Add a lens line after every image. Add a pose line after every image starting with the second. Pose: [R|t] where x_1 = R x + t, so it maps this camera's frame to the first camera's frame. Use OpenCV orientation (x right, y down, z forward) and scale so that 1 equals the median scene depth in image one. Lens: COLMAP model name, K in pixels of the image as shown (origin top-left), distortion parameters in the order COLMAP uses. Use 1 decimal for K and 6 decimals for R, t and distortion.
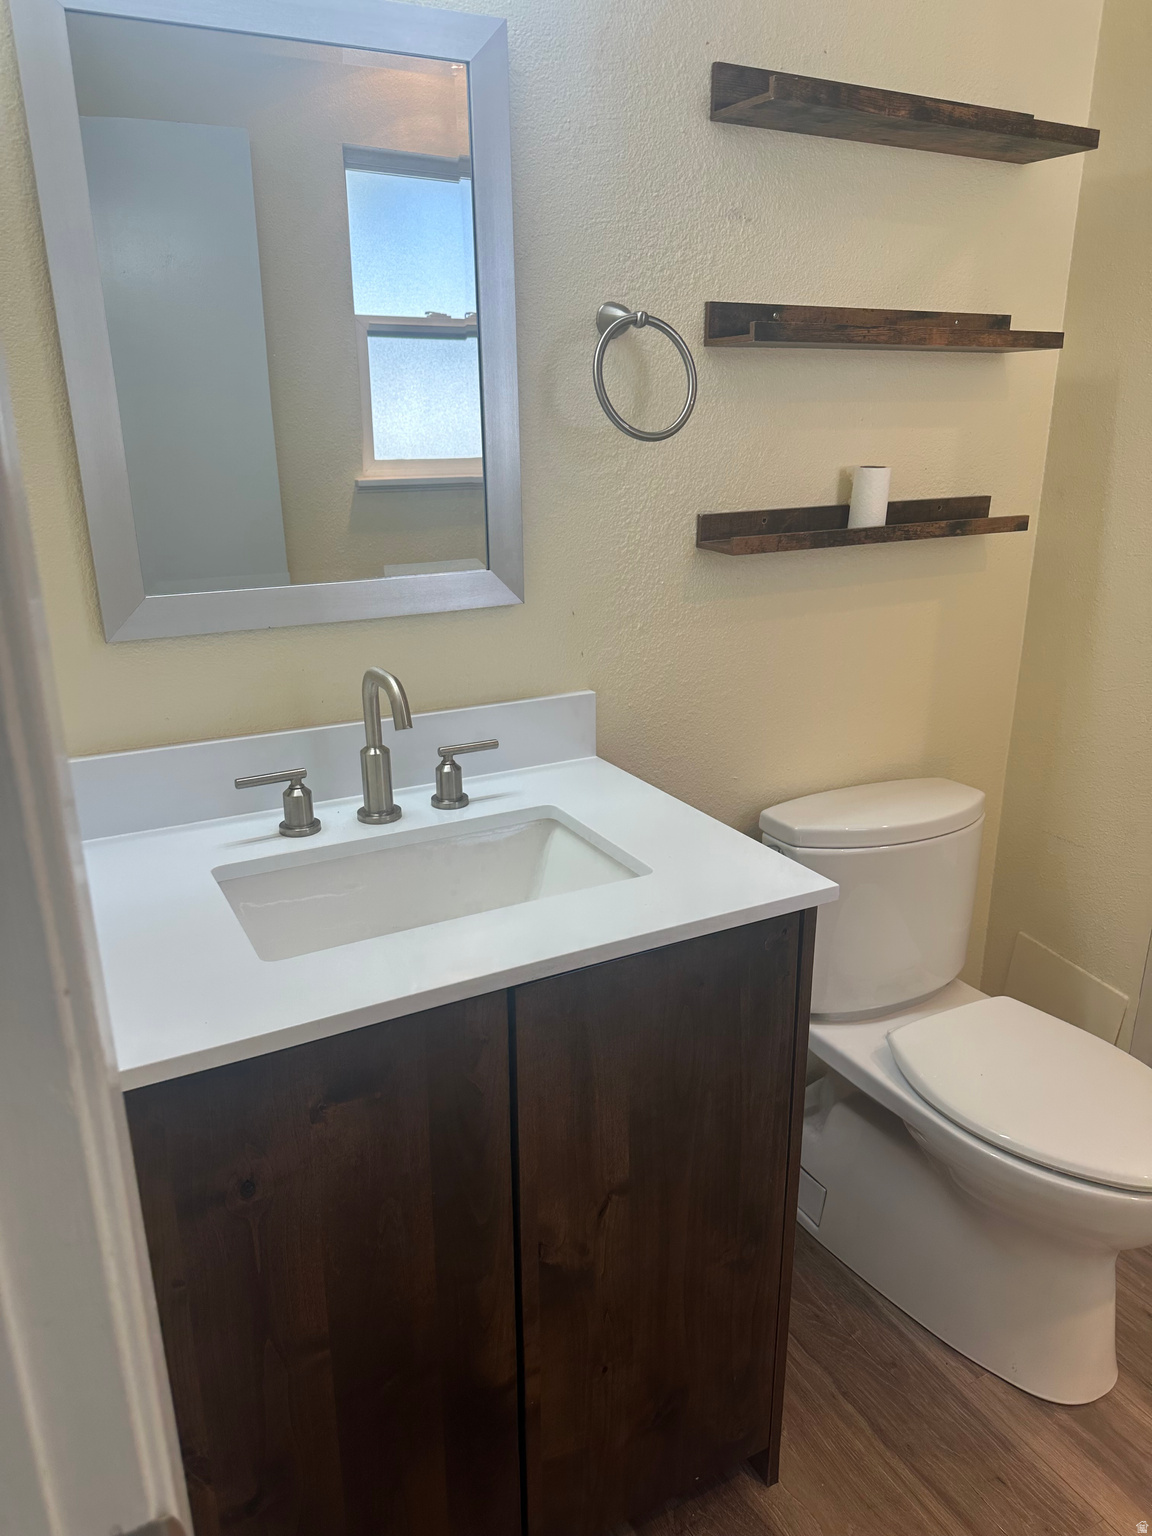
lens RADIAL K [[1098.5, 0, 552.9], [0, 1098.5, 788.6], [0, 0, 1]] dist [0.012014, -0.024460]
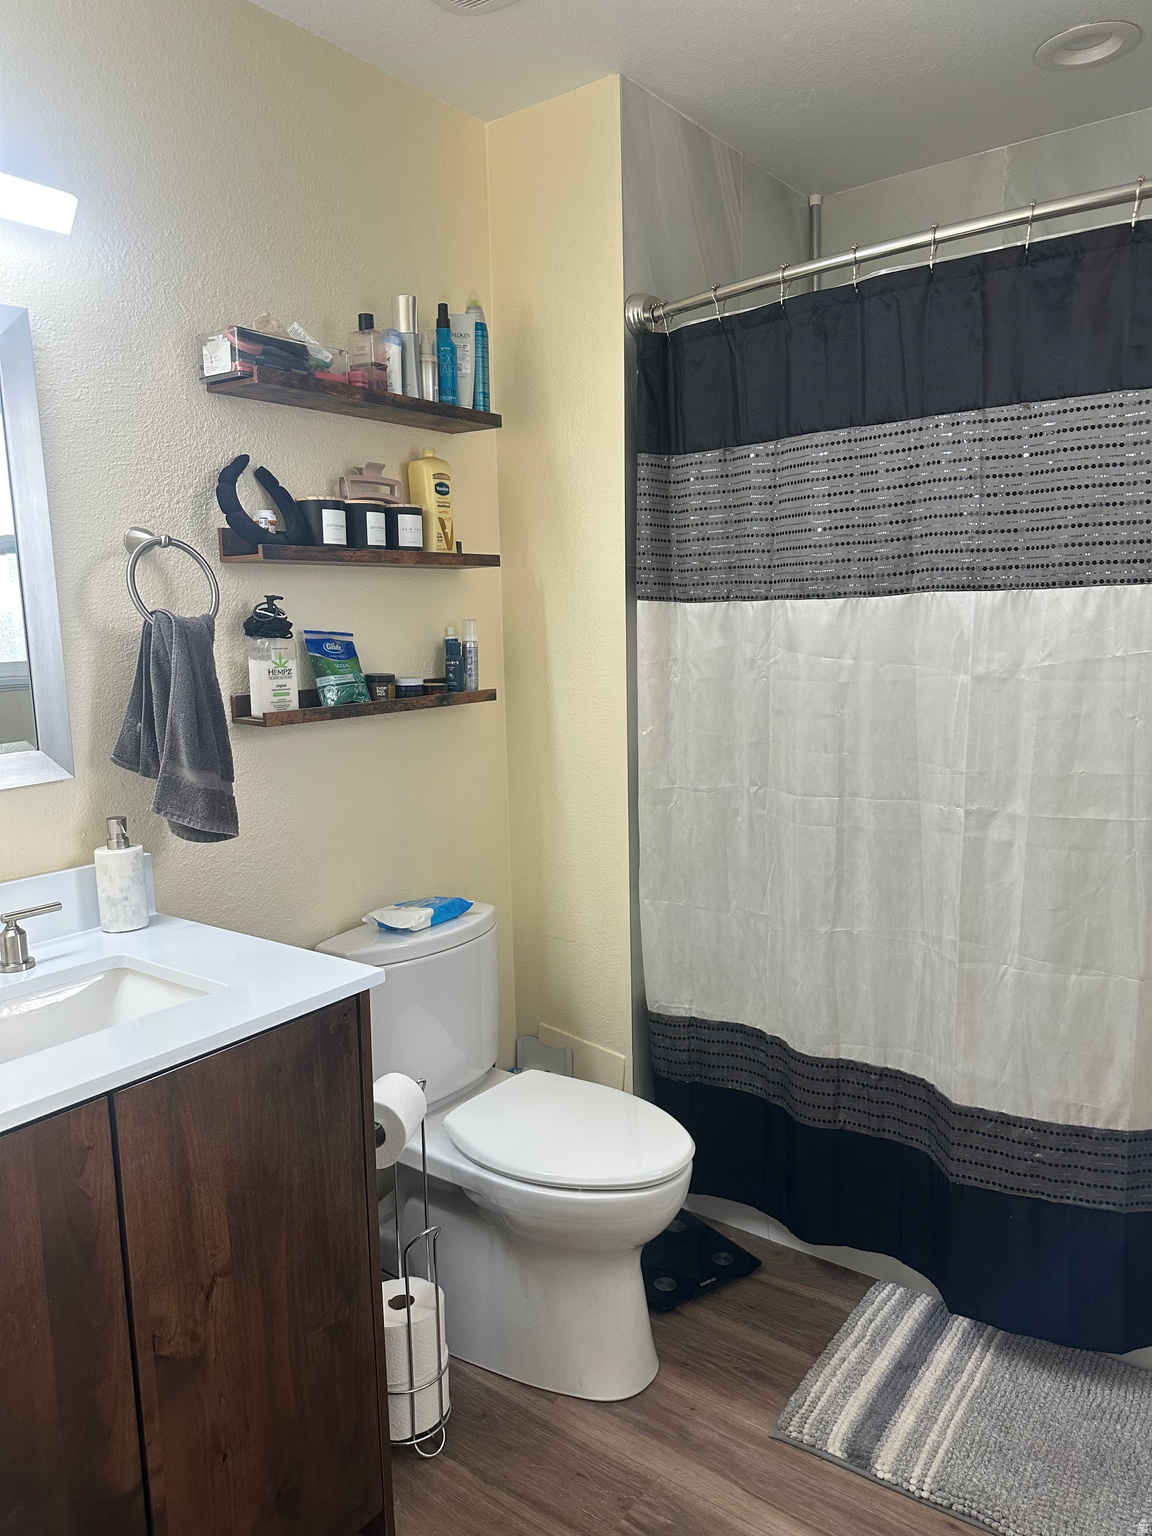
lens RADIAL K [[1079.1, 0, 576.0], [0, 1079.1, 768.0], [0, 0, 1]] dist [0.069994, -0.077483]
pose [[0.899736, -0.073009, 0.430284, -0.041830], [0.152712, 0.976249, -0.153679, 0.062672], [-0.408844, 0.203980, 0.889516, -0.178653]]
